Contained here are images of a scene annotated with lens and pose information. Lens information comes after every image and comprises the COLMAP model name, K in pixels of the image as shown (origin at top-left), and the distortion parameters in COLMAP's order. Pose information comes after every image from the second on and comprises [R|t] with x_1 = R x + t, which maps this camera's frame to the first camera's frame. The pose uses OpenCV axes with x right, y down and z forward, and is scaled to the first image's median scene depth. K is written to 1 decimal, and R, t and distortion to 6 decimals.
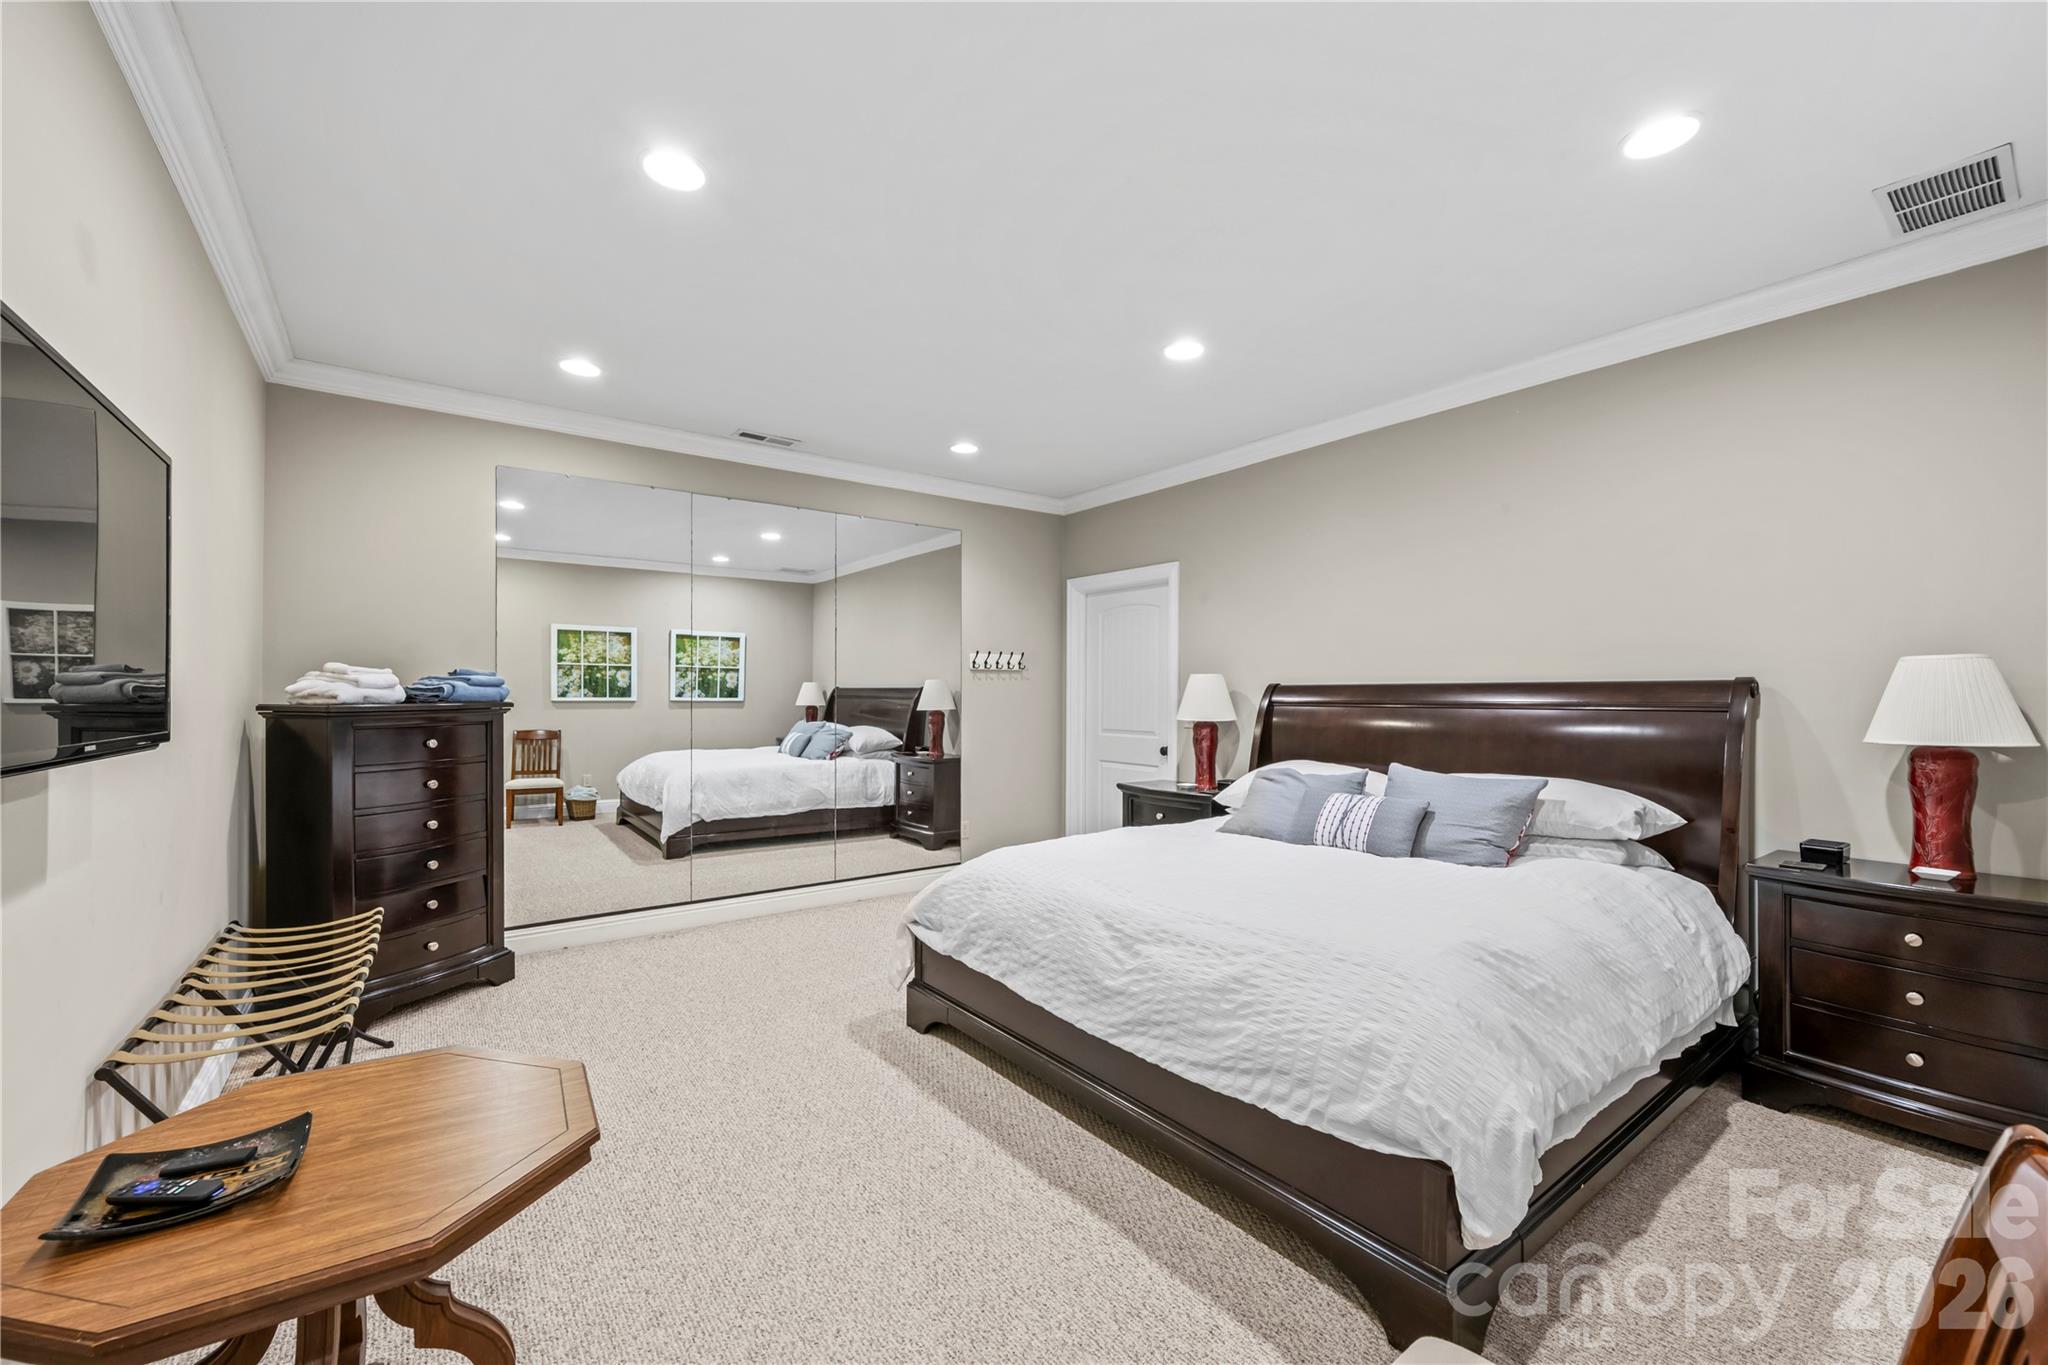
lens RADIAL K [[825.6, 0, 1024.0], [0, 825.6, 682.5], [0, 0, 1]] dist [0.001265, 0.000158]
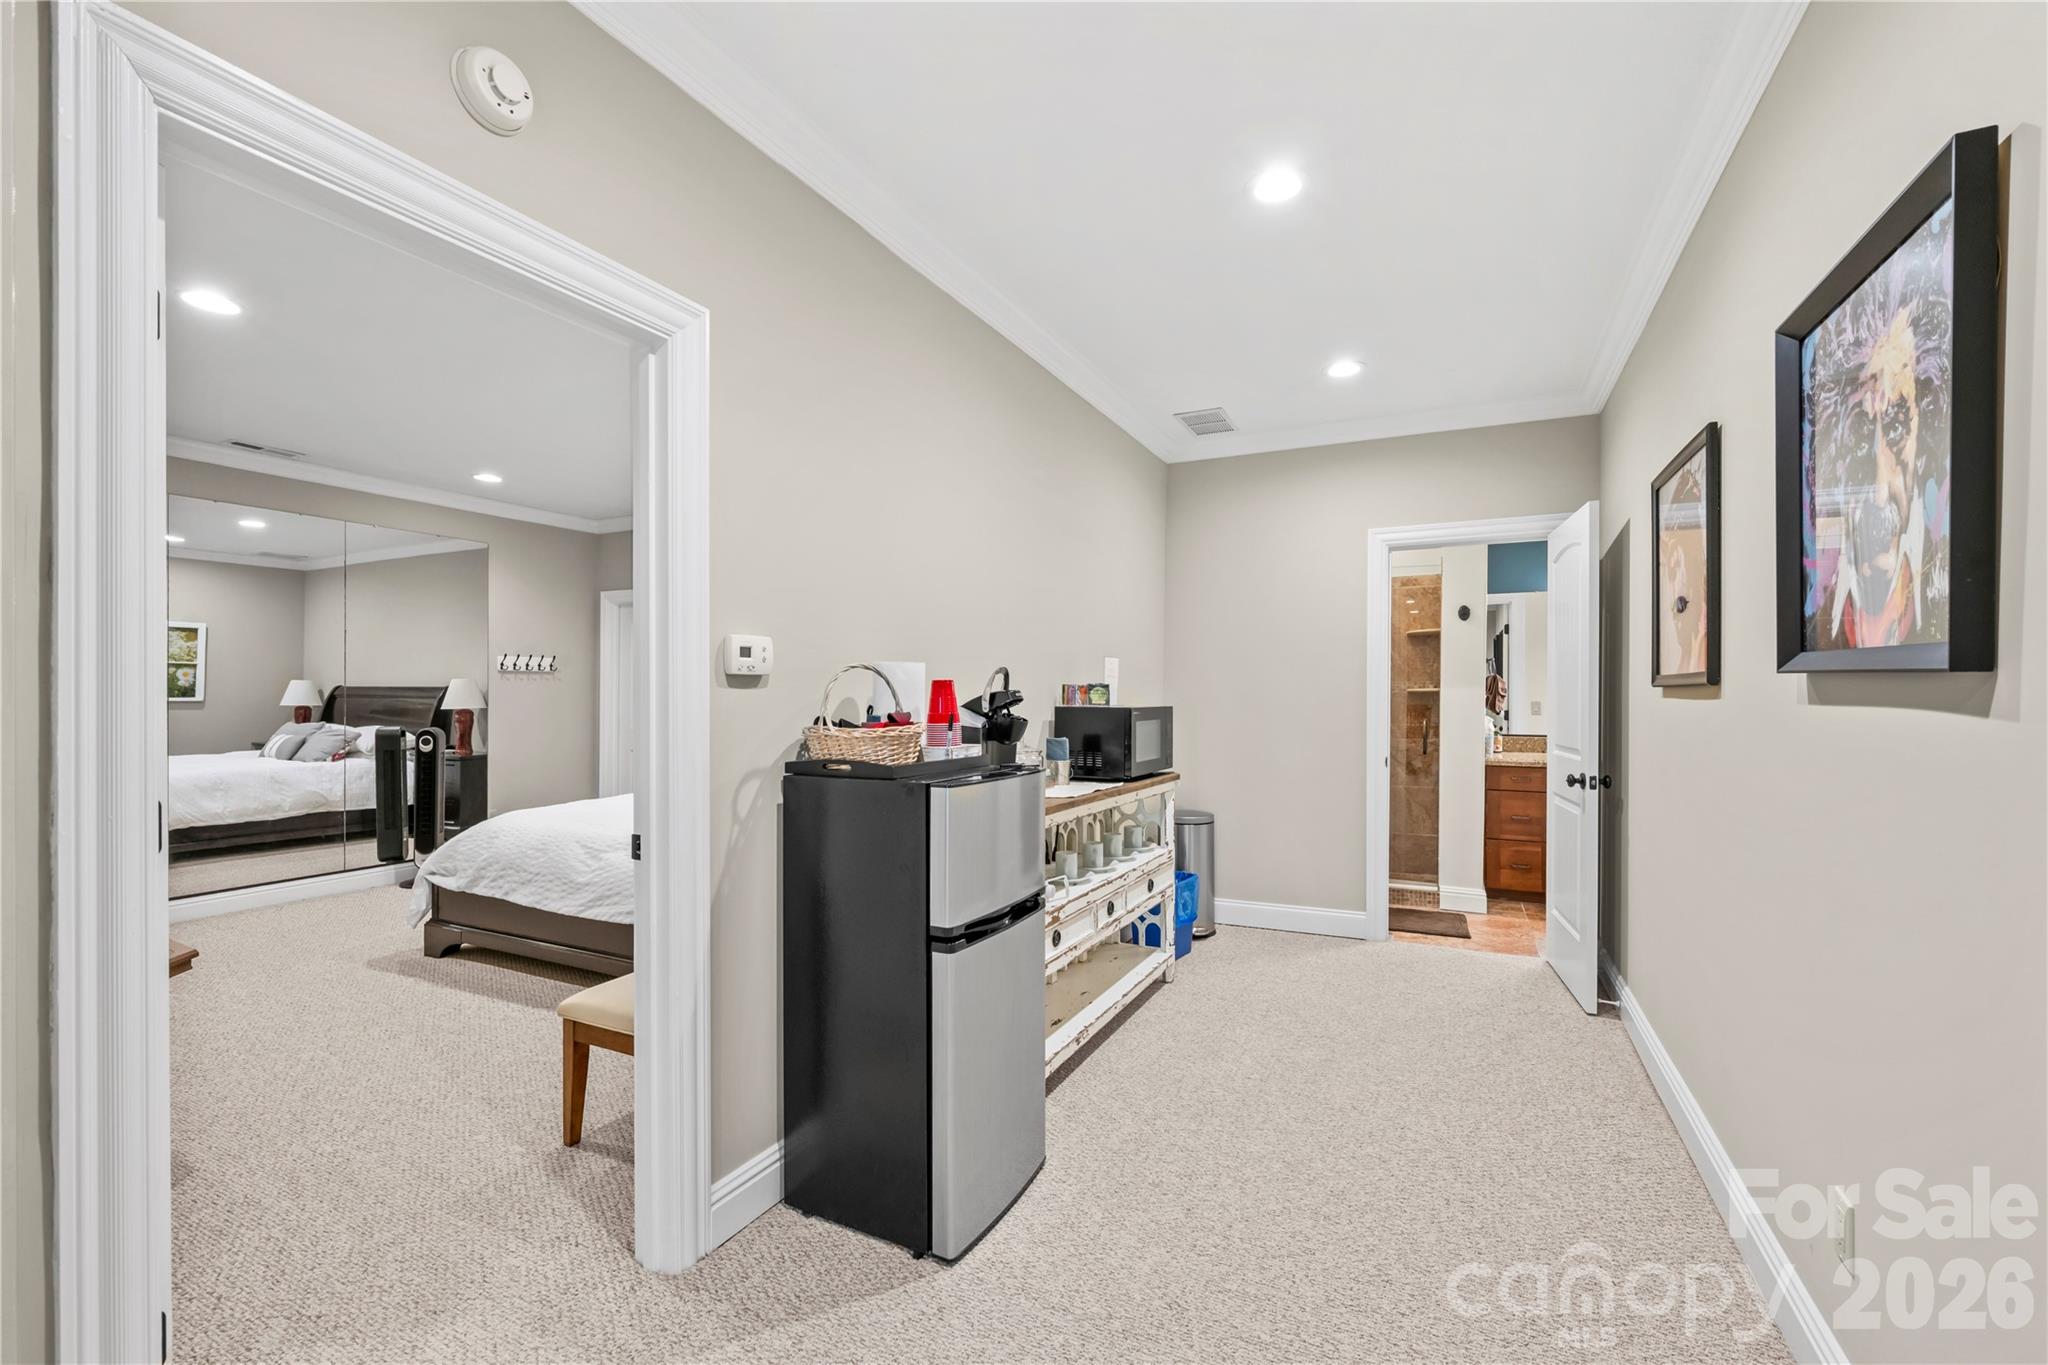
lens RADIAL K [[851.4, 0, 1030.8], [0, 851.4, 688.2], [0, 0, 1]] dist [-0.000010, 0.000142]
pose [[0.891623, 0.002055, 0.452773, 0.045117], [-0.006091, 0.999954, 0.007456, -0.004460], [-0.452737, -0.009406, 0.891595, -0.274437]]
